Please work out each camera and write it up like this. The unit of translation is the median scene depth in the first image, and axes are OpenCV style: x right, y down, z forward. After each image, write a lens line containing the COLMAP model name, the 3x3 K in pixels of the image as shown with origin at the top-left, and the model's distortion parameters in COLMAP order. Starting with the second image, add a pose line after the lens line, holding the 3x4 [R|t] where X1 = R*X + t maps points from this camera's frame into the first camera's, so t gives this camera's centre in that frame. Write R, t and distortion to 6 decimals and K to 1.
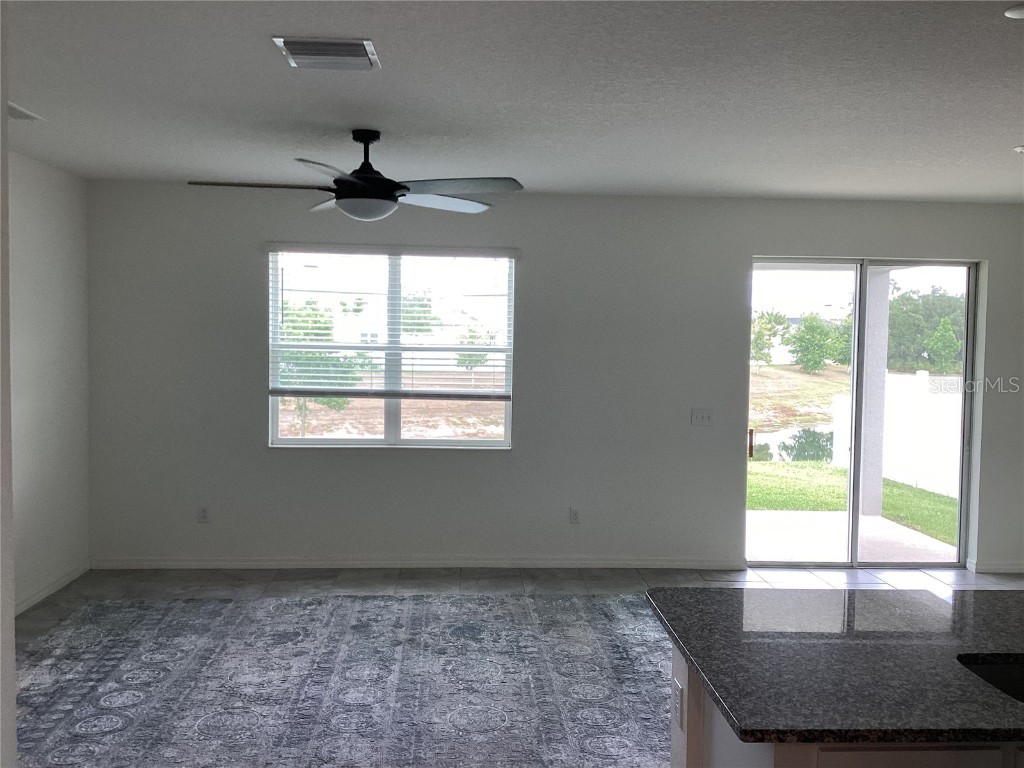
lens RADIAL K [[920.8, 0, 512.0], [0, 920.8, 384.0], [0, 0, 1]] dist [0.115302, -0.262913]
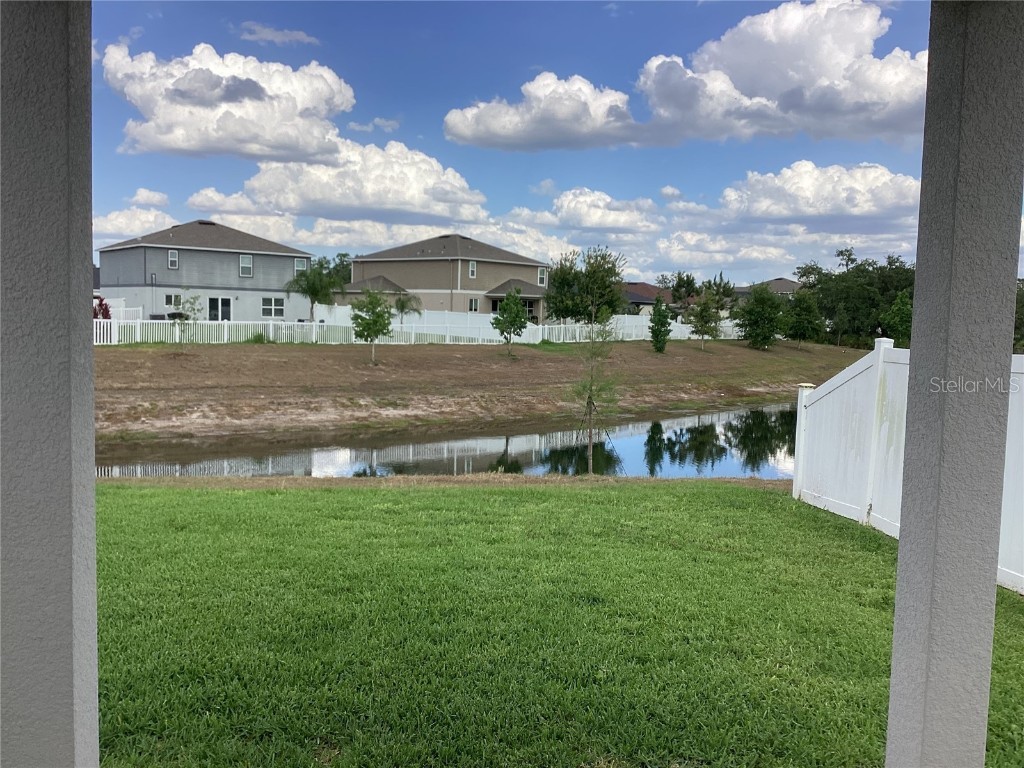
lens RADIAL K [[920.8, 0, 512.0], [0, 920.8, 384.0], [0, 0, 1]] dist [0.115302, -0.262913]
pose [[0.998753, 0.006338, 0.049512, 0.053866], [-0.007745, 0.999570, 0.028289, -0.001791], [-0.049312, -0.028637, 0.998373, 0.162431]]
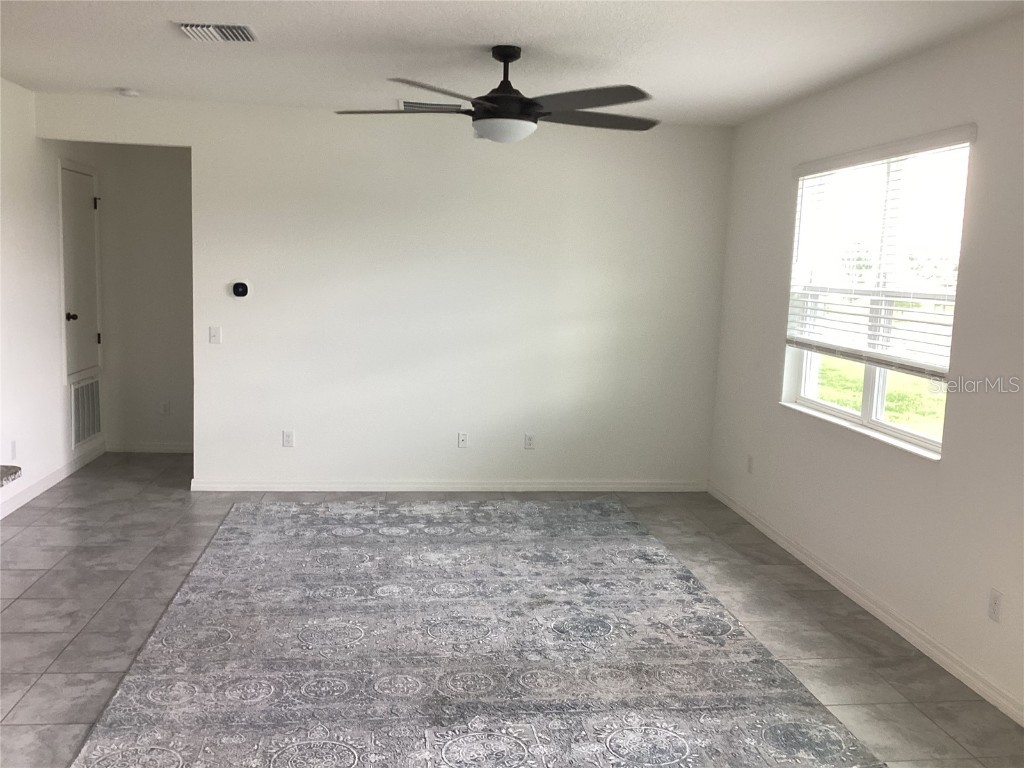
lens RADIAL K [[920.8, 0, 512.0], [0, 920.8, 384.0], [0, 0, 1]] dist [0.115302, -0.262913]
pose [[0.077634, 0.115995, -0.990211, 0.603837], [-0.085943, 0.990290, 0.109266, -0.025772], [0.993271, 0.076619, 0.086849, 0.685728]]
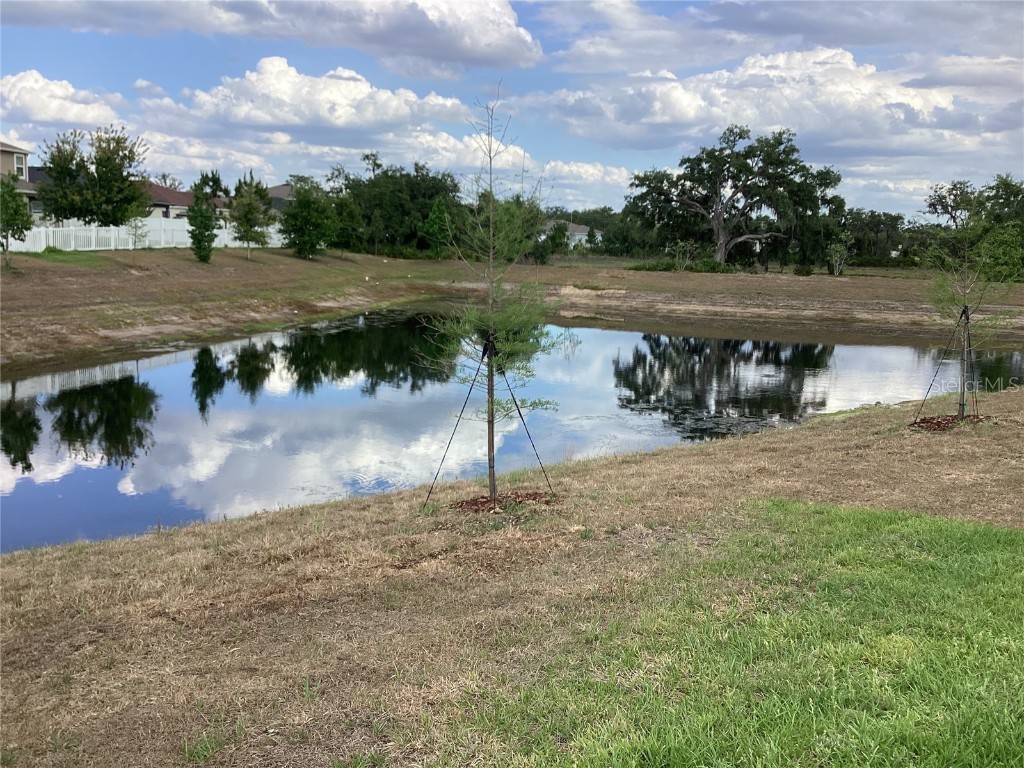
lens RADIAL K [[920.8, 0, 512.0], [0, 920.8, 384.0], [0, 0, 1]] dist [0.115302, -0.262913]
pose [[0.830661, -0.075323, 0.551659, 0.014528], [0.008798, 0.992459, 0.122262, 0.000142], [-0.556708, -0.096705, 0.825060, 0.359888]]
